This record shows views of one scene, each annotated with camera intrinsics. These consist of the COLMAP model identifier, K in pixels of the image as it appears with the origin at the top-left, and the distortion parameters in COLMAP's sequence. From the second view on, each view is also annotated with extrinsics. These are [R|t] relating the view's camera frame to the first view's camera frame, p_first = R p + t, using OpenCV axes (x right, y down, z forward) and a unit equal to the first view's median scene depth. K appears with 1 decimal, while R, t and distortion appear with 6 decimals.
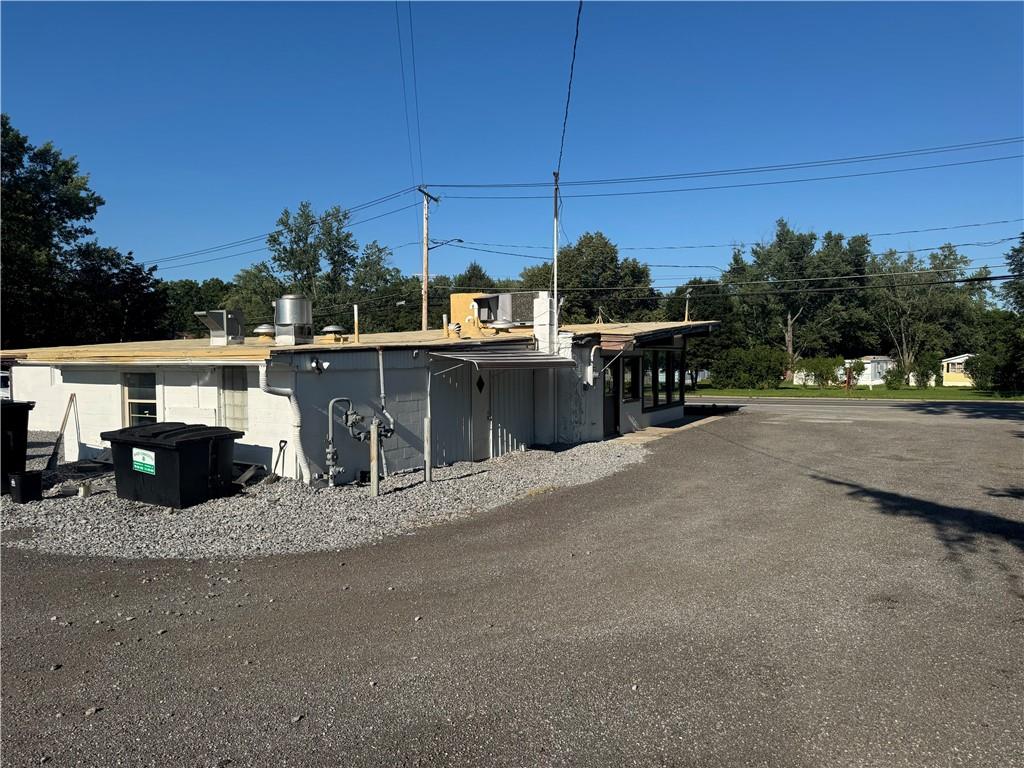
lens RADIAL K [[713.2, 0, 515.2], [0, 713.2, 392.6], [0, 0, 1]] dist [0.084910, -0.092636]
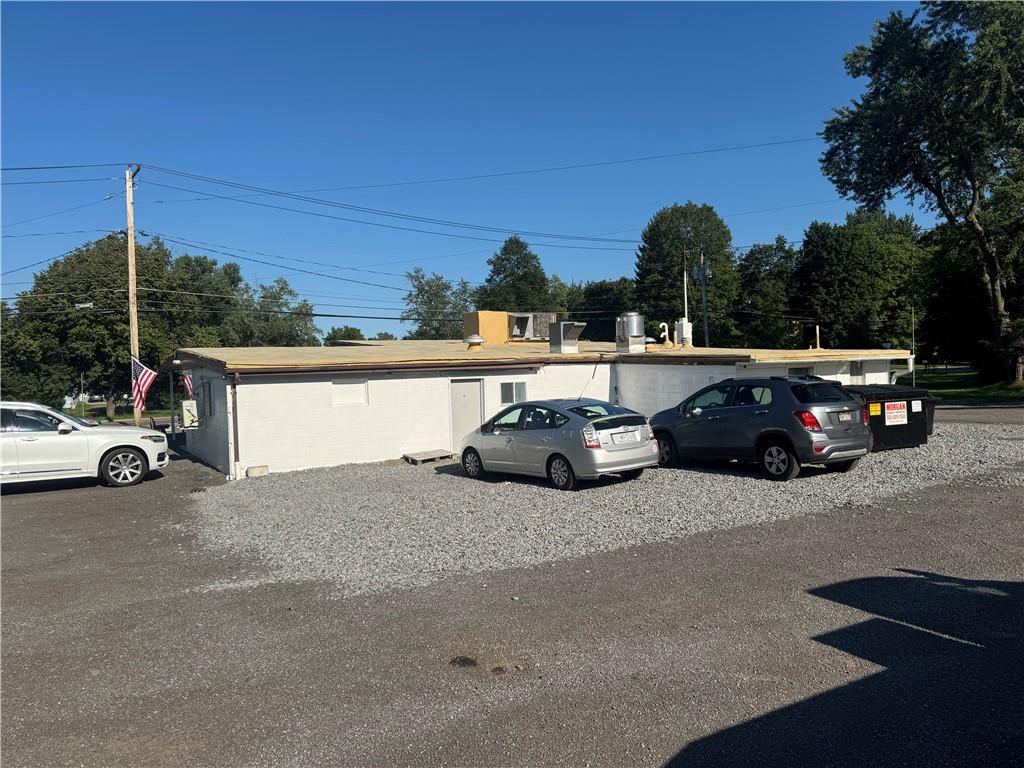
lens RADIAL K [[713.2, 0, 513.3], [0, 713.2, 402.8], [0, 0, 1]] dist [0.084910, -0.092636]
pose [[0.506395, -0.053861, 0.860618, -0.358201], [0.068021, 0.997432, 0.022399, -0.005058], [-0.859614, 0.047197, 0.508759, 0.132833]]
